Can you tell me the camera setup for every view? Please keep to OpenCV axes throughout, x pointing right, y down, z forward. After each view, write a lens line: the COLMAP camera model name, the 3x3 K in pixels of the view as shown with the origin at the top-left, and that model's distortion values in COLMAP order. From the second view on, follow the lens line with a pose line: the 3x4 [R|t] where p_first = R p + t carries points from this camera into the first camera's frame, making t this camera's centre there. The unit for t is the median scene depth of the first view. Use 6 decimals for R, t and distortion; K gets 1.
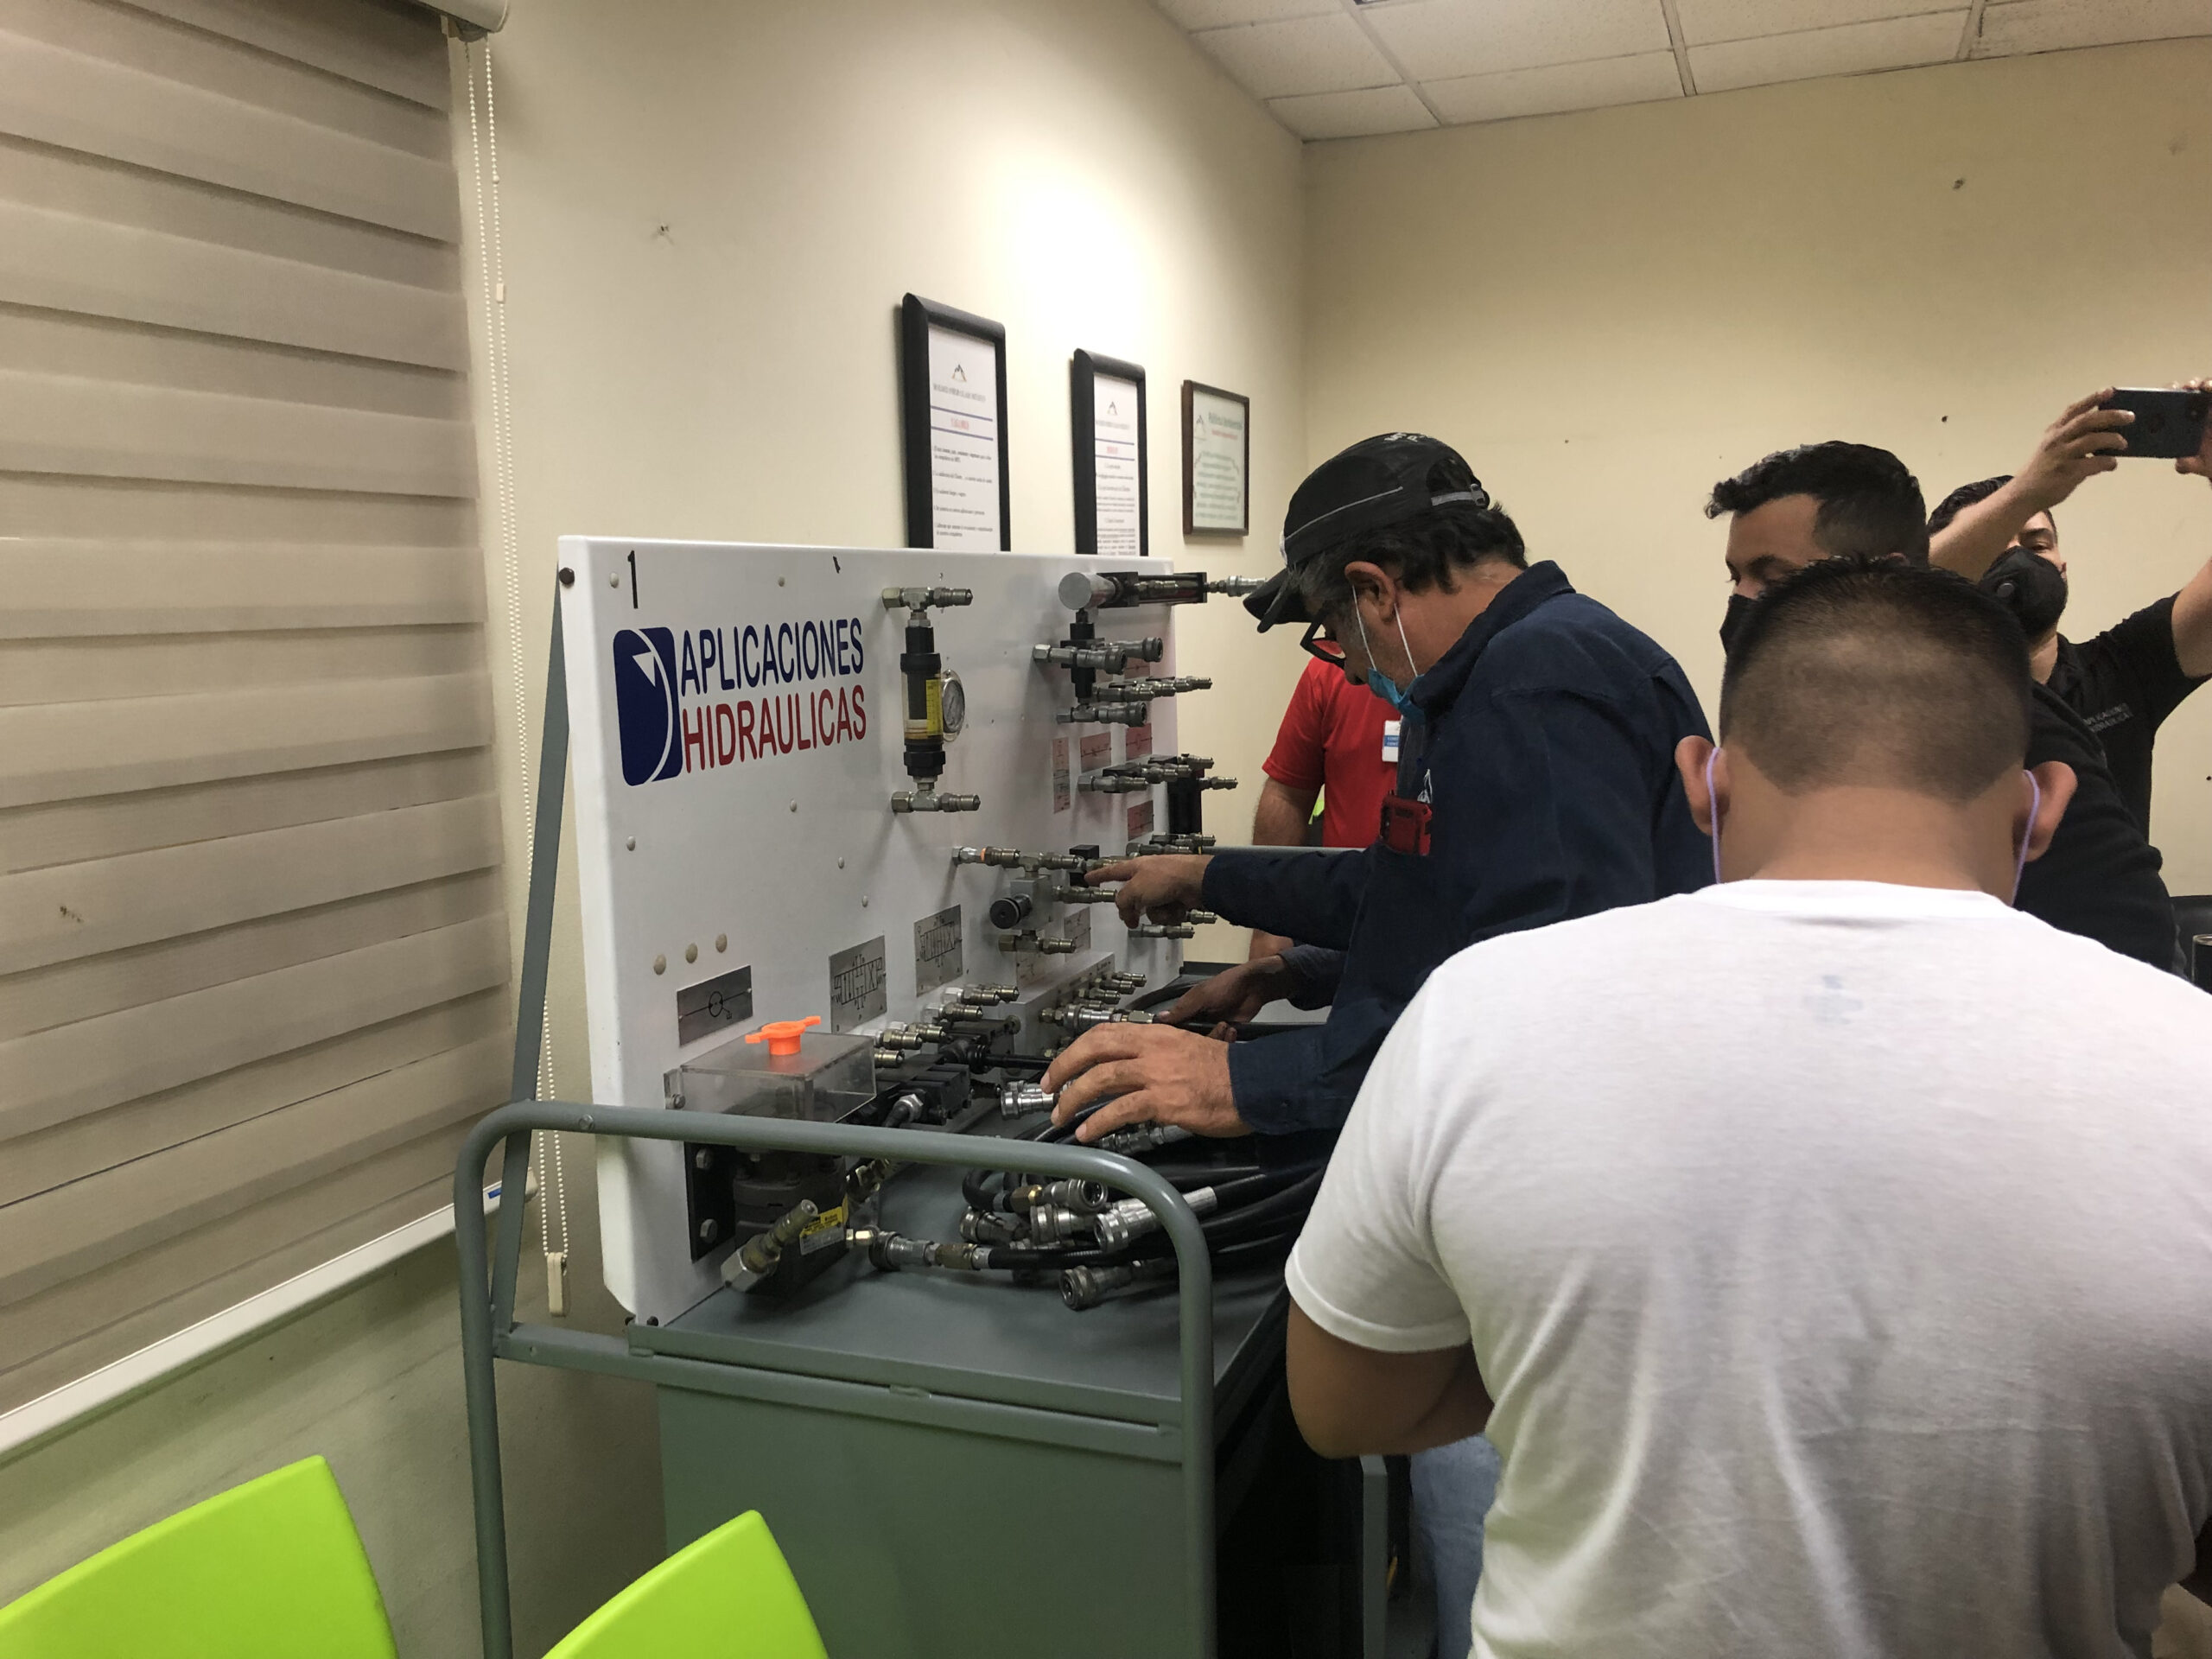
lens RADIAL K [[1805.8, 0, 1093.8], [0, 1805.8, 834.4], [0, 0, 1]] dist [0.087277, -0.192568]
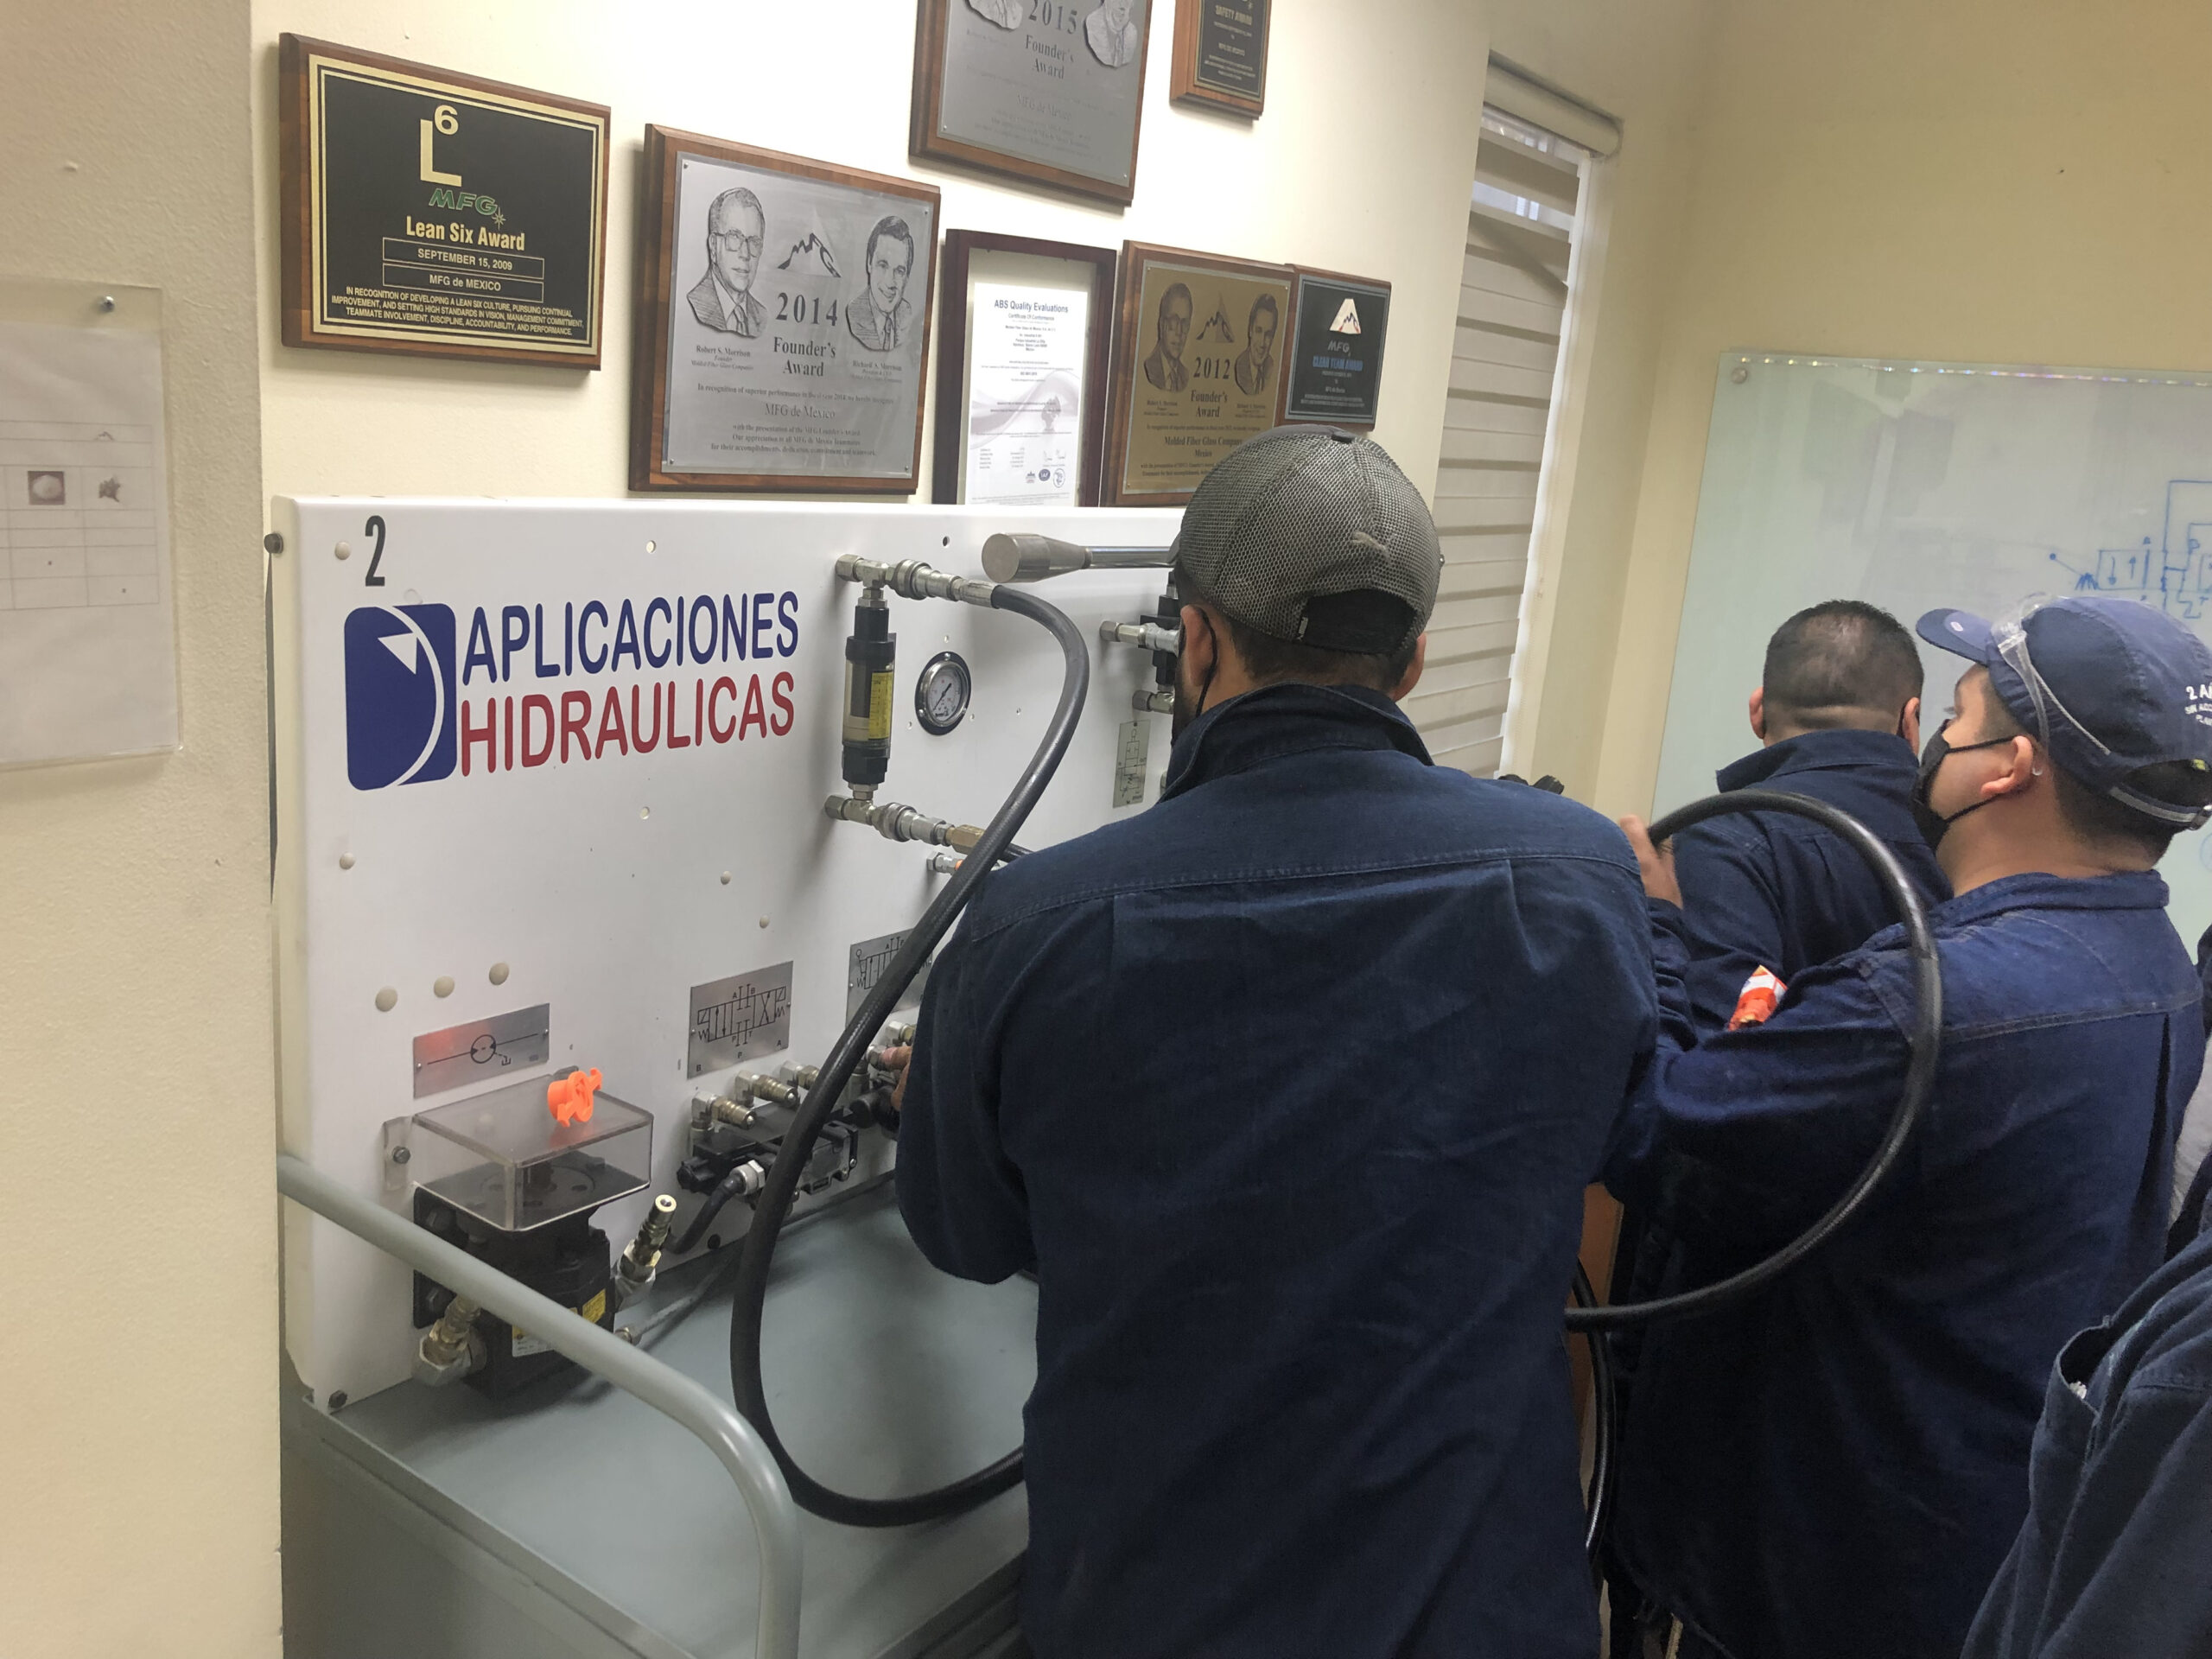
lens RADIAL K [[1849.5, 0, 1106.0], [0, 1849.5, 829.5], [0, 0, 1]] dist [0.087857, -0.229138]
pose [[0.960084, 0.166404, -0.224830, 0.237626], [-0.147870, 0.984237, 0.097017, -0.127181], [0.237430, -0.059899, 0.969556, 0.224041]]
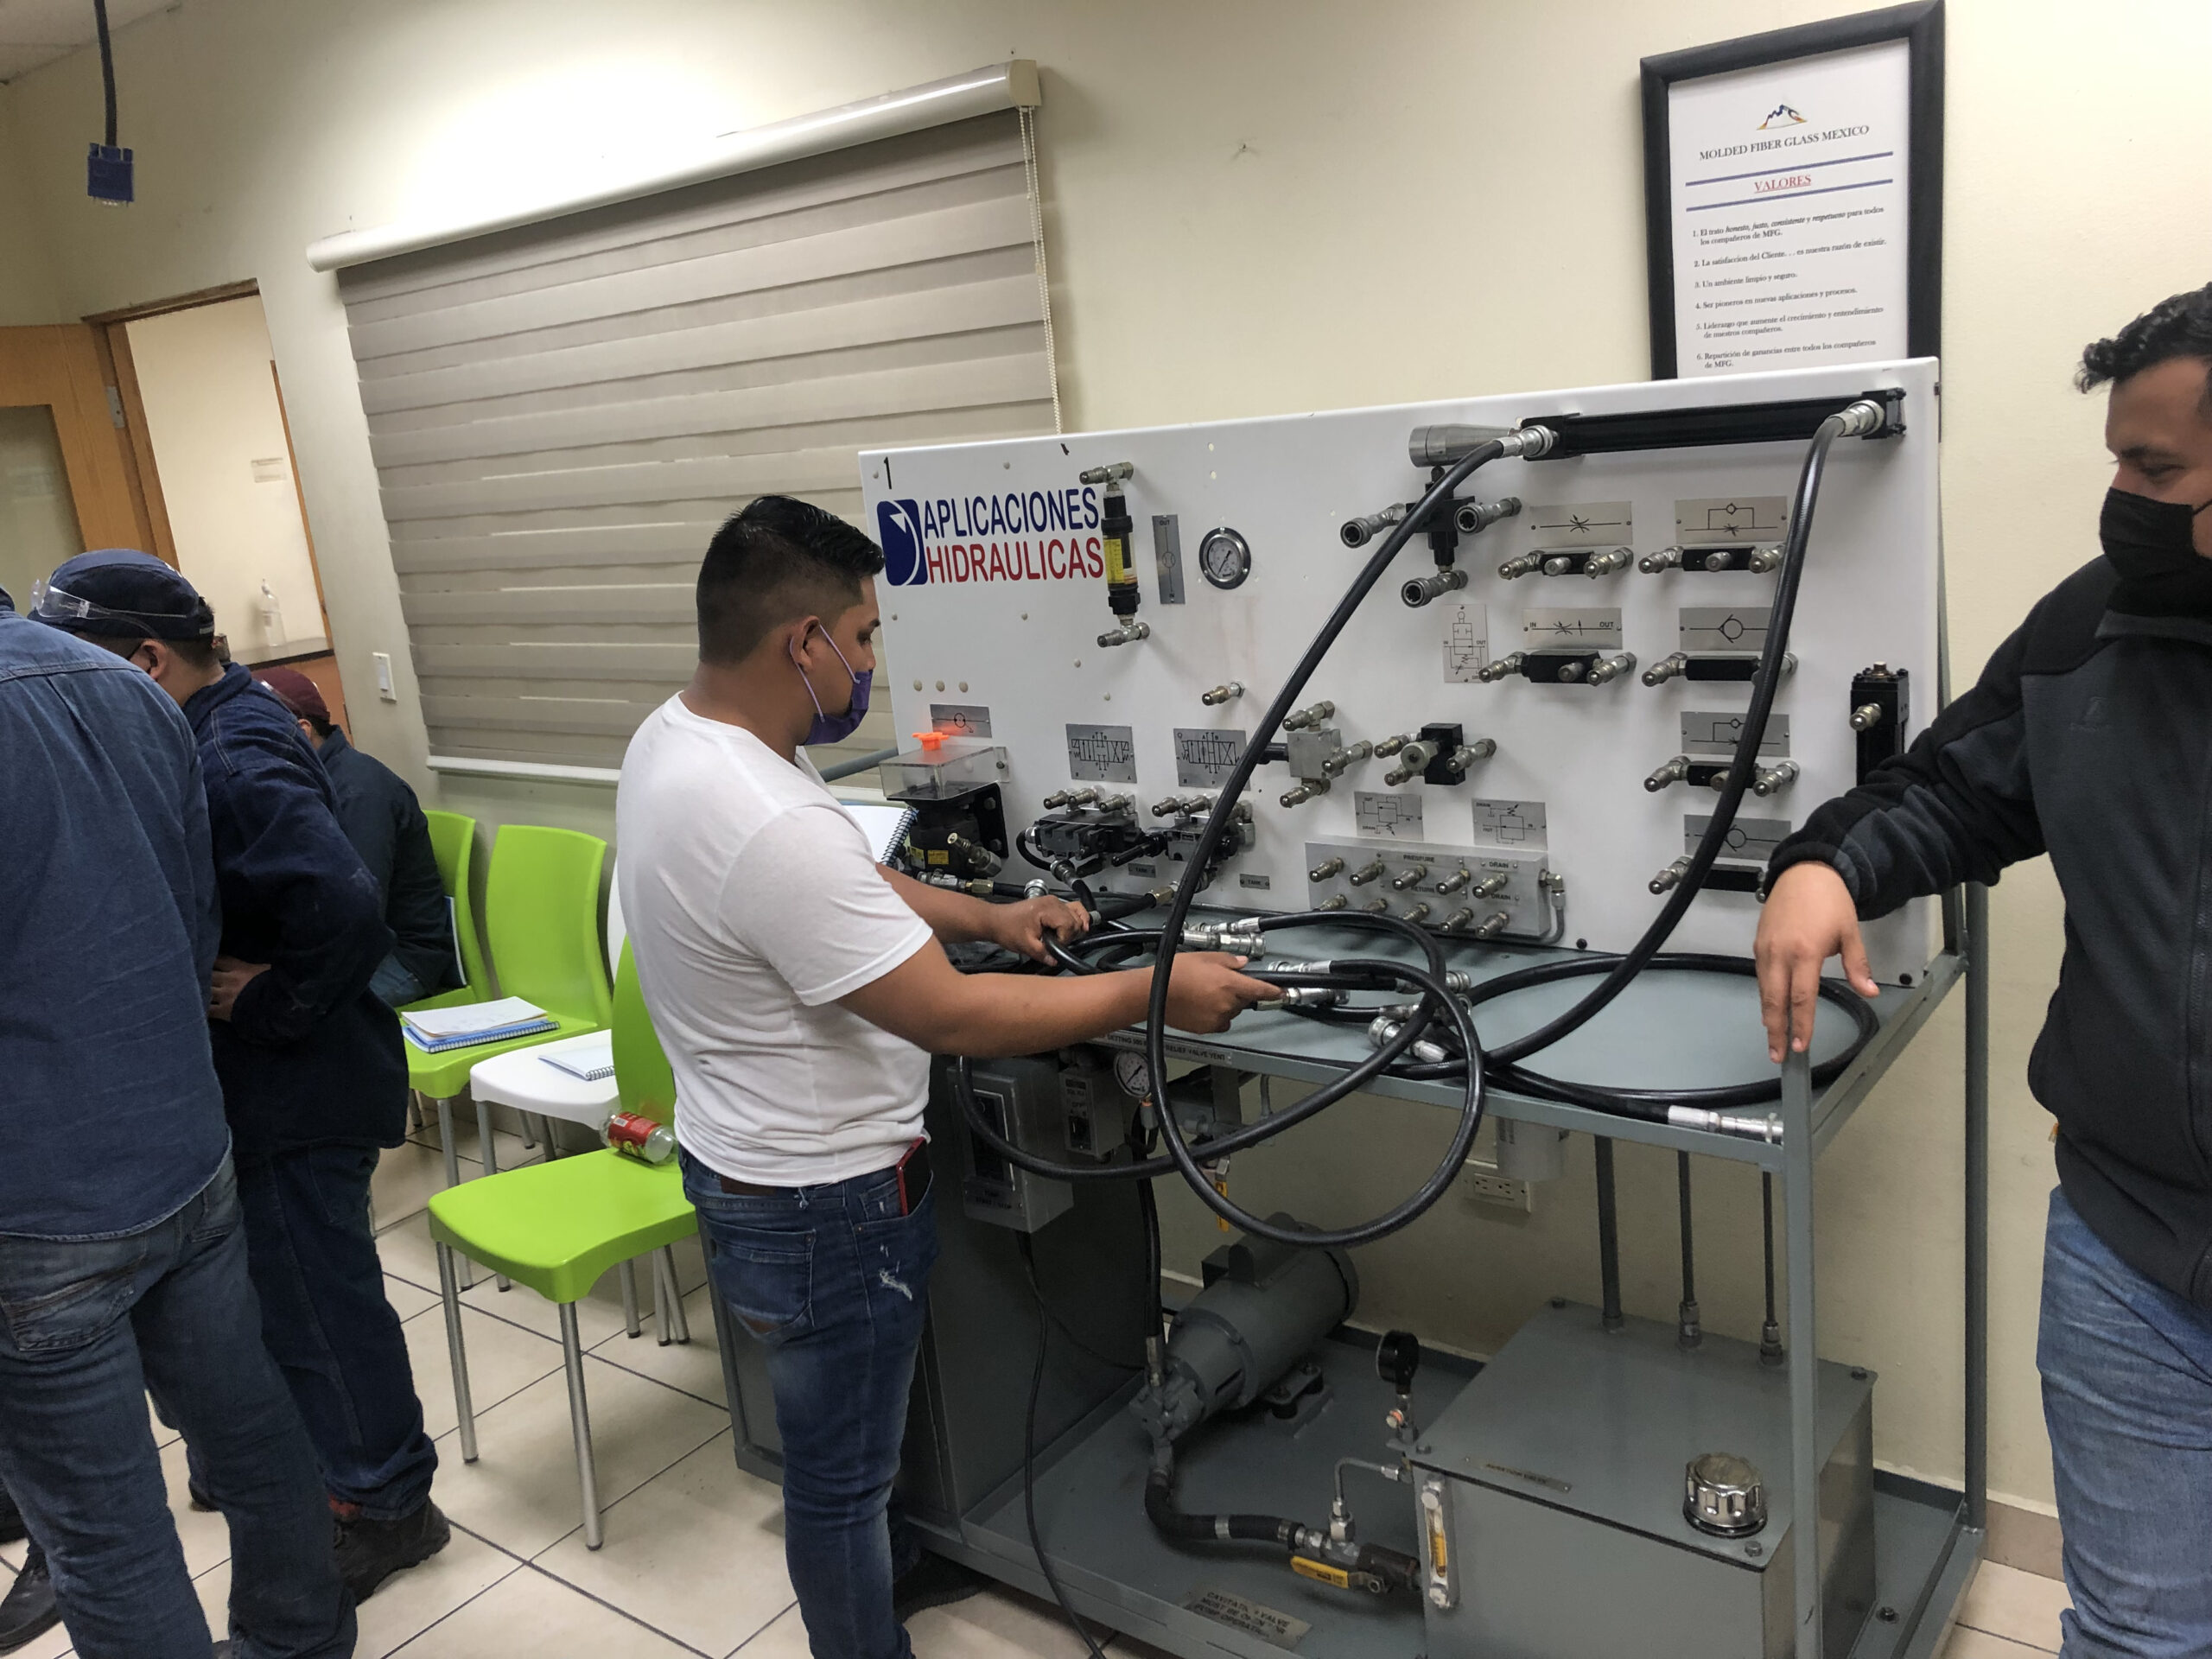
lens RADIAL K [[1805.8, 0, 1093.8], [0, 1805.8, 834.4], [0, 0, 1]] dist [0.087277, -0.192568]
pose [[-0.291555, 0.287312, -0.912386, 1.290197], [-0.012558, 0.952593, 0.303987, -0.311513], [0.956472, 0.100087, -0.274125, 1.536469]]
